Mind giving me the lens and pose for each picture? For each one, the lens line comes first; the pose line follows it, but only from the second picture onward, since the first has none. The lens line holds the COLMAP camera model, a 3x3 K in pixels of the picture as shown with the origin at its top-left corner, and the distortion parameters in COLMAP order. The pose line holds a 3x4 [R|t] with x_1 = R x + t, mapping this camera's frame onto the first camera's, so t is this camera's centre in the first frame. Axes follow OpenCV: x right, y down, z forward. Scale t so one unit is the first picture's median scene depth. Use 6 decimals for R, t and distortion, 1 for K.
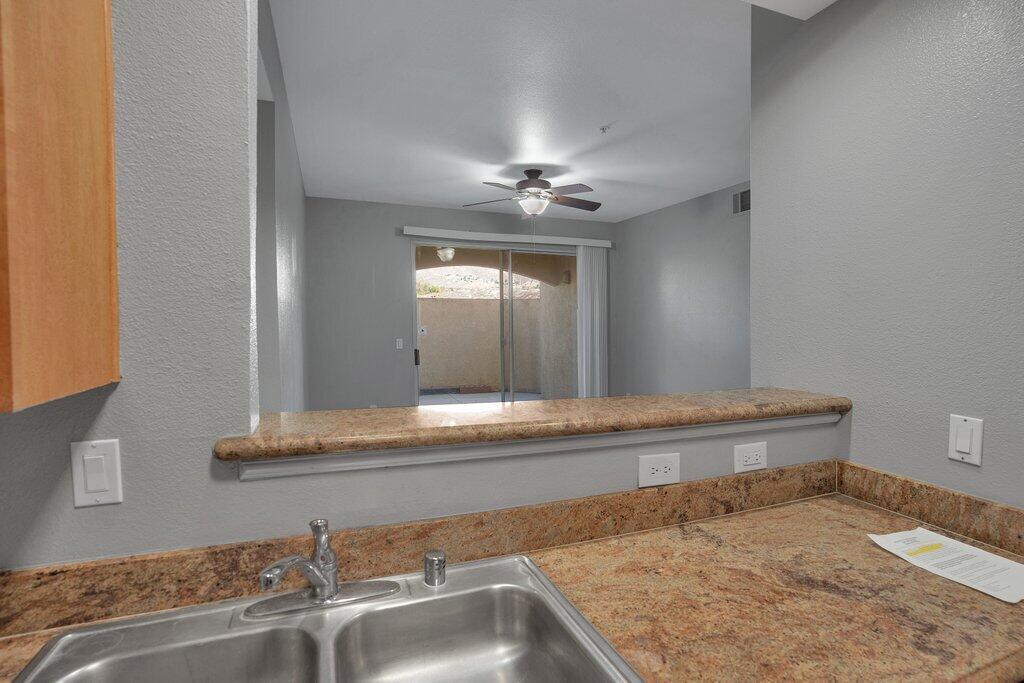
lens RADIAL K [[492.0, 0, 508.7], [0, 492.0, 330.3], [0, 0, 1]] dist [-0.071073, 0.018968]
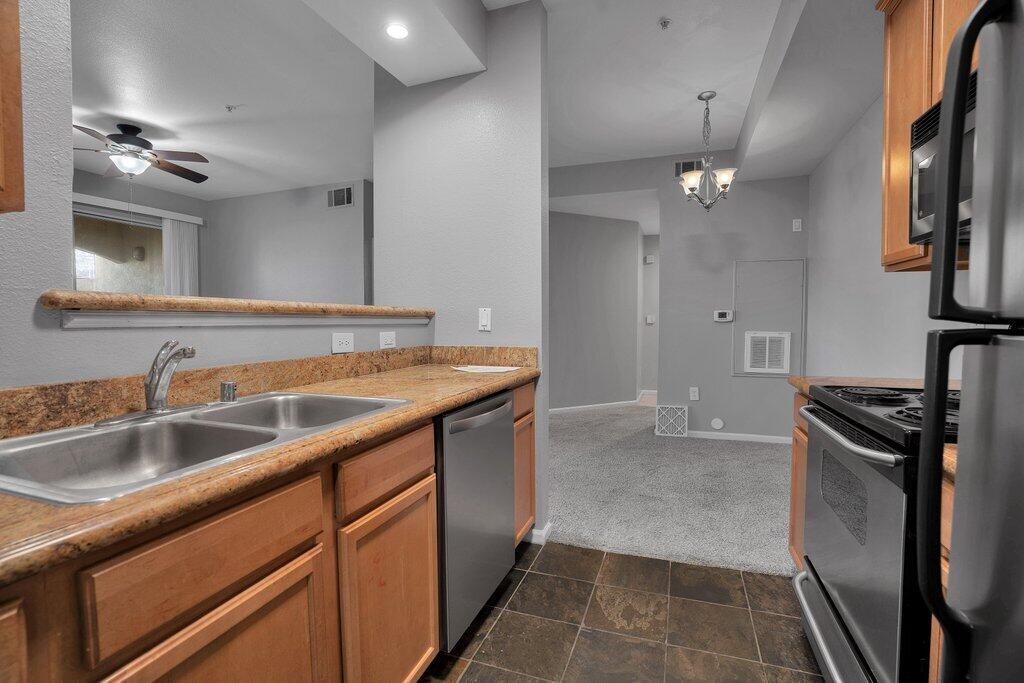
lens RADIAL K [[468.8, 0, 512.0], [0, 468.8, 341.5], [0, 0, 1]] dist [-0.101345, 0.032596]
pose [[0.649886, -0.034114, 0.759266, -0.446696], [0.007899, 0.999241, 0.038135, 0.210333], [-0.759991, -0.018786, 0.649662, -0.379232]]
